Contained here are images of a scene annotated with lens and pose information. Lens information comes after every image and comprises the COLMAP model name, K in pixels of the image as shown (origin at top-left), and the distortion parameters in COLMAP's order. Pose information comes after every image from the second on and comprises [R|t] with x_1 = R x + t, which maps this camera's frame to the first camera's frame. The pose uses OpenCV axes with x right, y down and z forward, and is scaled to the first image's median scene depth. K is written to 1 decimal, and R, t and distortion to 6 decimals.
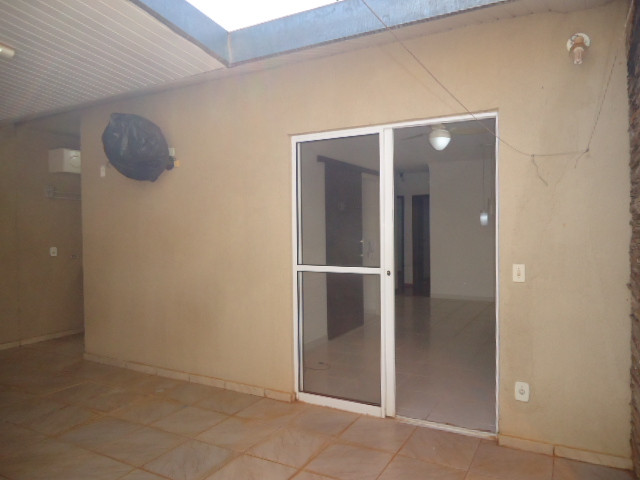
lens RADIAL K [[465.0, 0, 320.0], [0, 465.0, 240.0], [0, 0, 1]] dist [-0.003842, -0.002829]
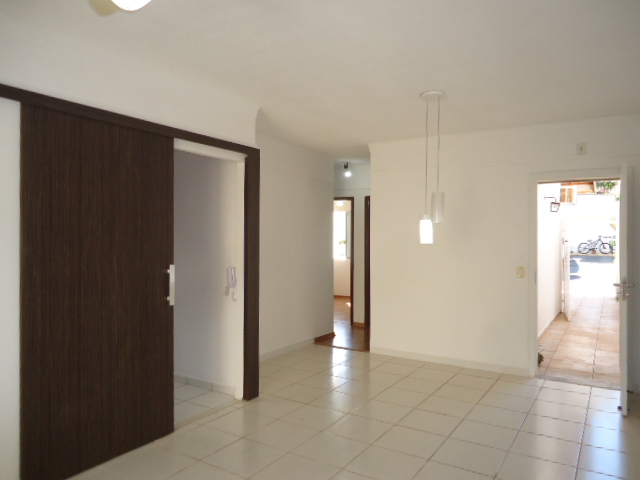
lens RADIAL K [[465.0, 0, 320.0], [0, 465.0, 240.0], [0, 0, 1]] dist [-0.003842, -0.002829]
pose [[0.998237, 0.019539, -0.056046, 0.203954], [-0.020843, 0.999523, -0.022778, -0.016493], [0.055574, 0.023906, 0.998168, 0.354463]]
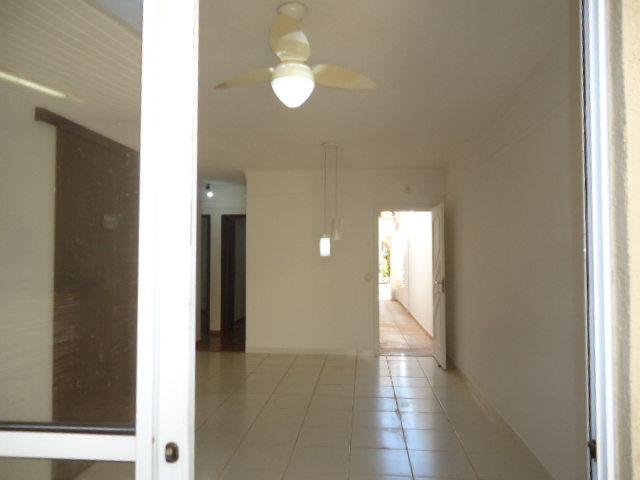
lens RADIAL K [[465.0, 0, 320.0], [0, 465.0, 240.0], [0, 0, 1]] dist [-0.003842, -0.002829]
pose [[0.914219, 0.024300, 0.404491, 0.043951], [0.000020, 0.998198, -0.060011, -0.010726], [-0.405220, 0.054871, 0.912571, 0.275463]]
